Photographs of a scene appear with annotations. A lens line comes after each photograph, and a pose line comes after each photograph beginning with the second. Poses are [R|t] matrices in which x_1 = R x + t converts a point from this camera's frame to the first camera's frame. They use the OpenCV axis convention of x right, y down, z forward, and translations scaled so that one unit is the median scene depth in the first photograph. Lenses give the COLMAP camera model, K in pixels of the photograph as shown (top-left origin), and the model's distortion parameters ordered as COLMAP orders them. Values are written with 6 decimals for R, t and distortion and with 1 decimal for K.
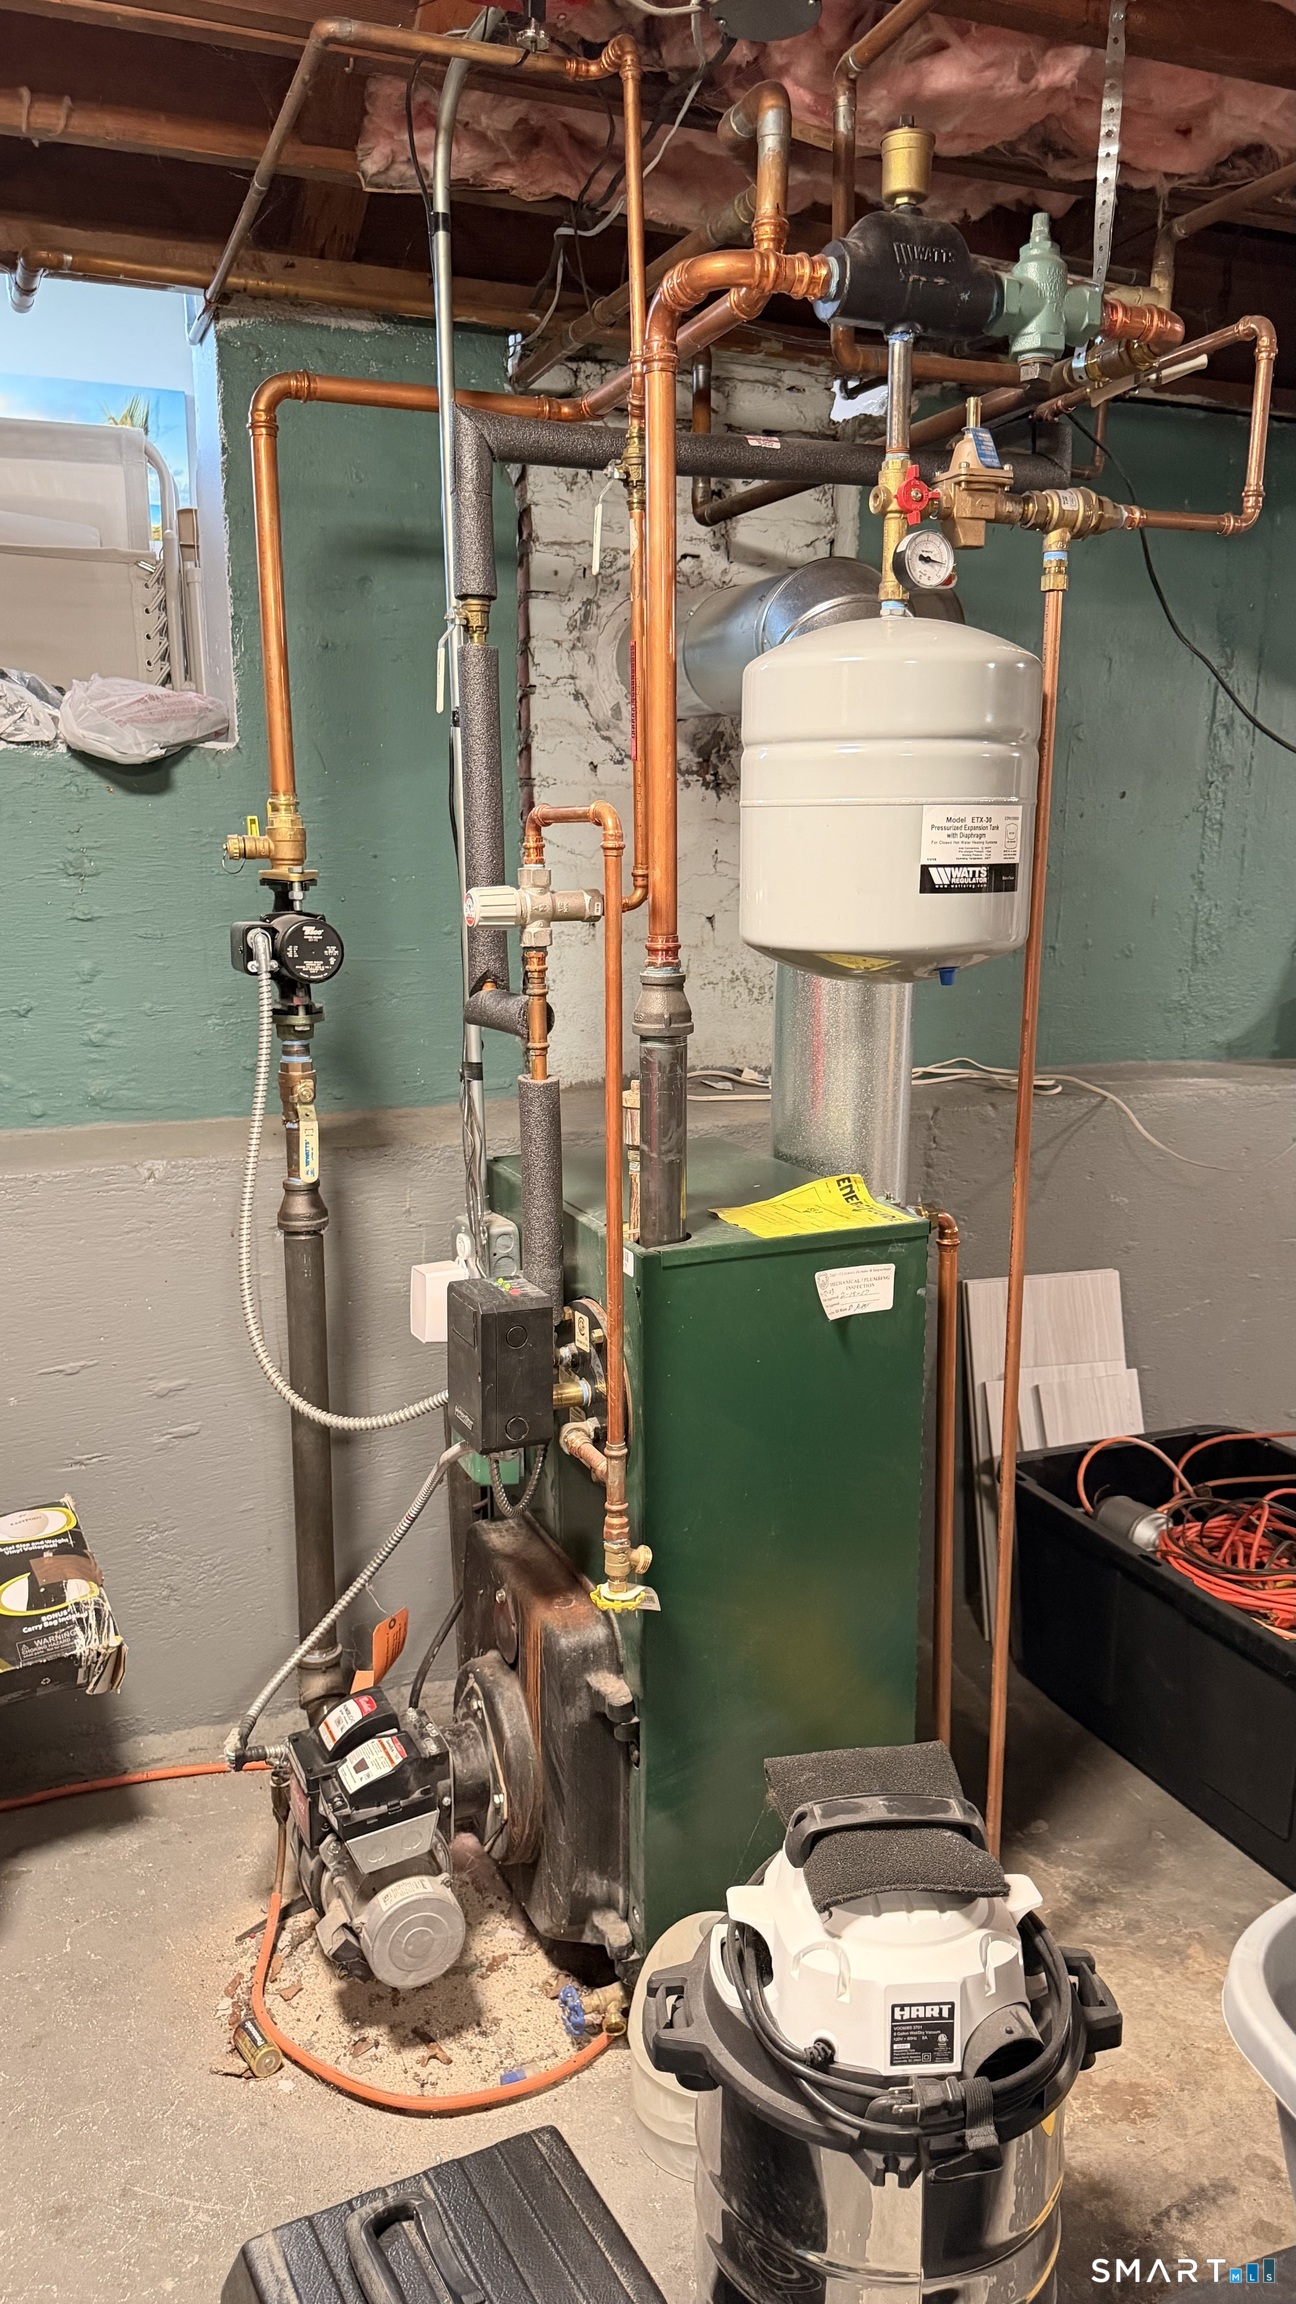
lens RADIAL K [[1610.4, 0, 645.5], [0, 1610.4, 1157.6], [0, 0, 1]] dist [0.051406, -0.065441]
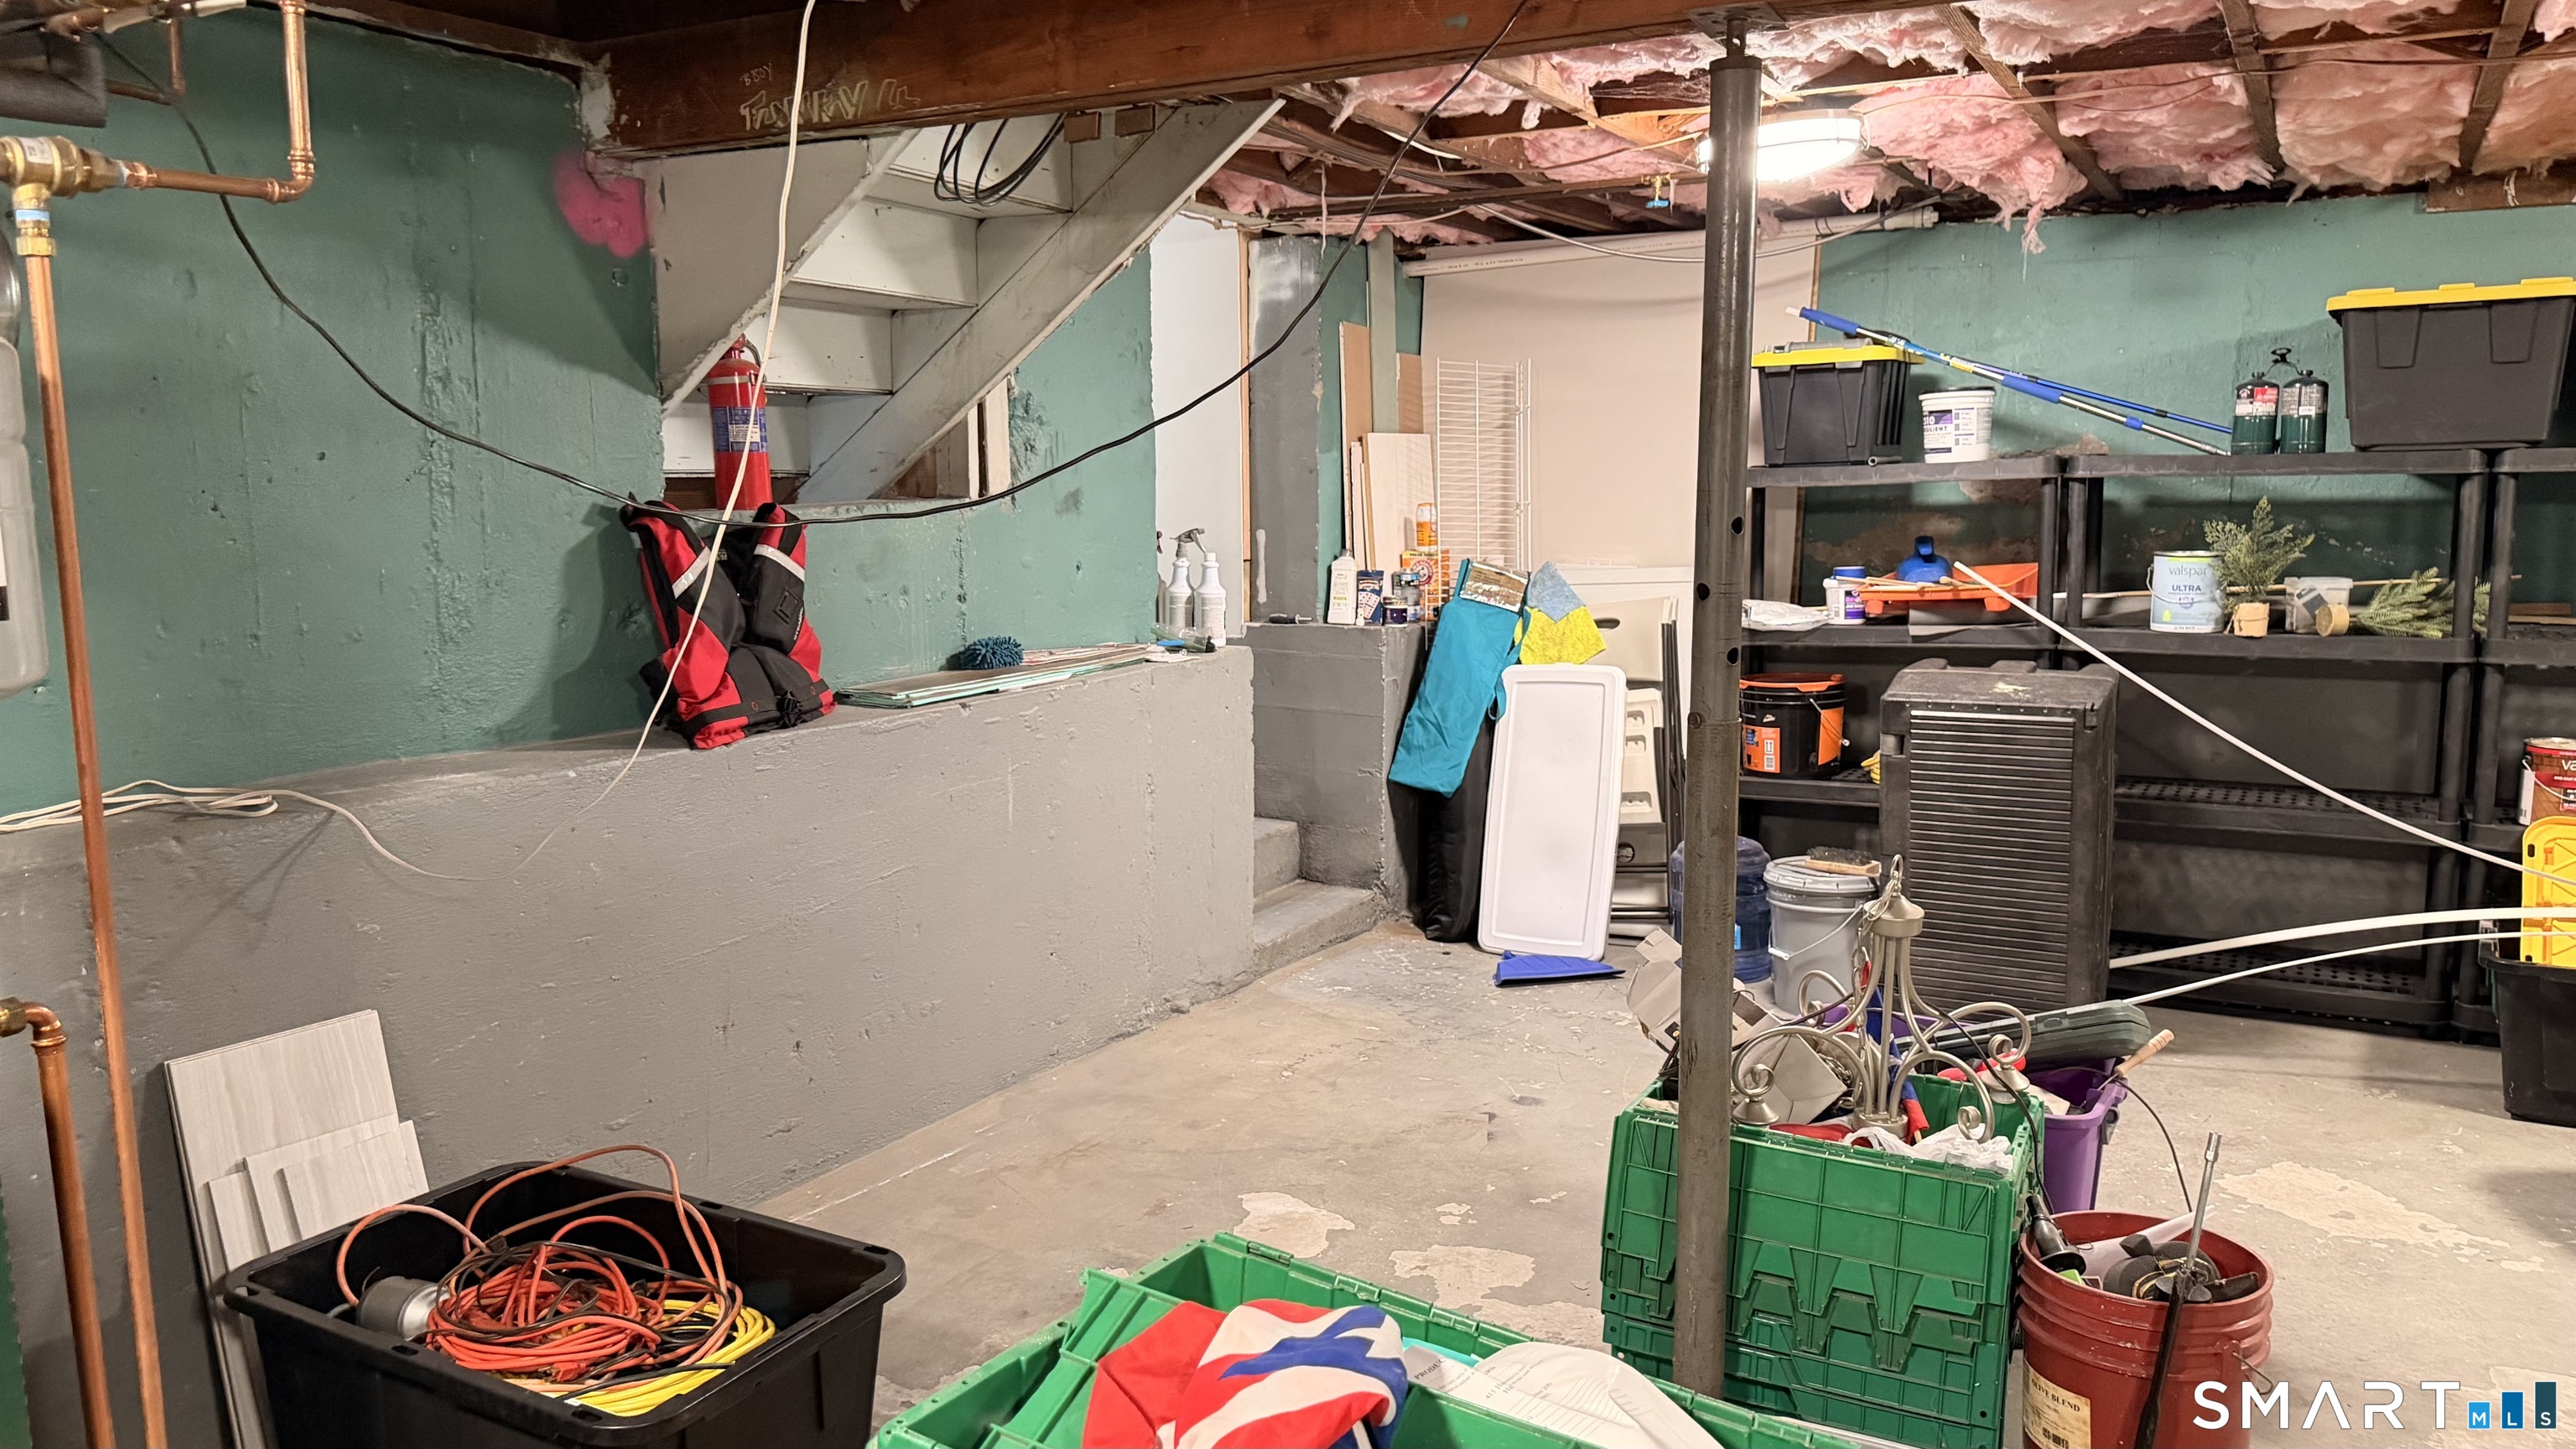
lens RADIAL K [[1800.5, 0, 1285.4], [0, 1800.5, 722.9], [0, 0, 1]] dist [0.051406, -0.065441]
pose [[0.782180, -0.097218, 0.615421, 0.096720], [0.126434, 0.991967, -0.003992, -0.016964], [-0.610089, 0.080932, 0.788189, -0.063579]]
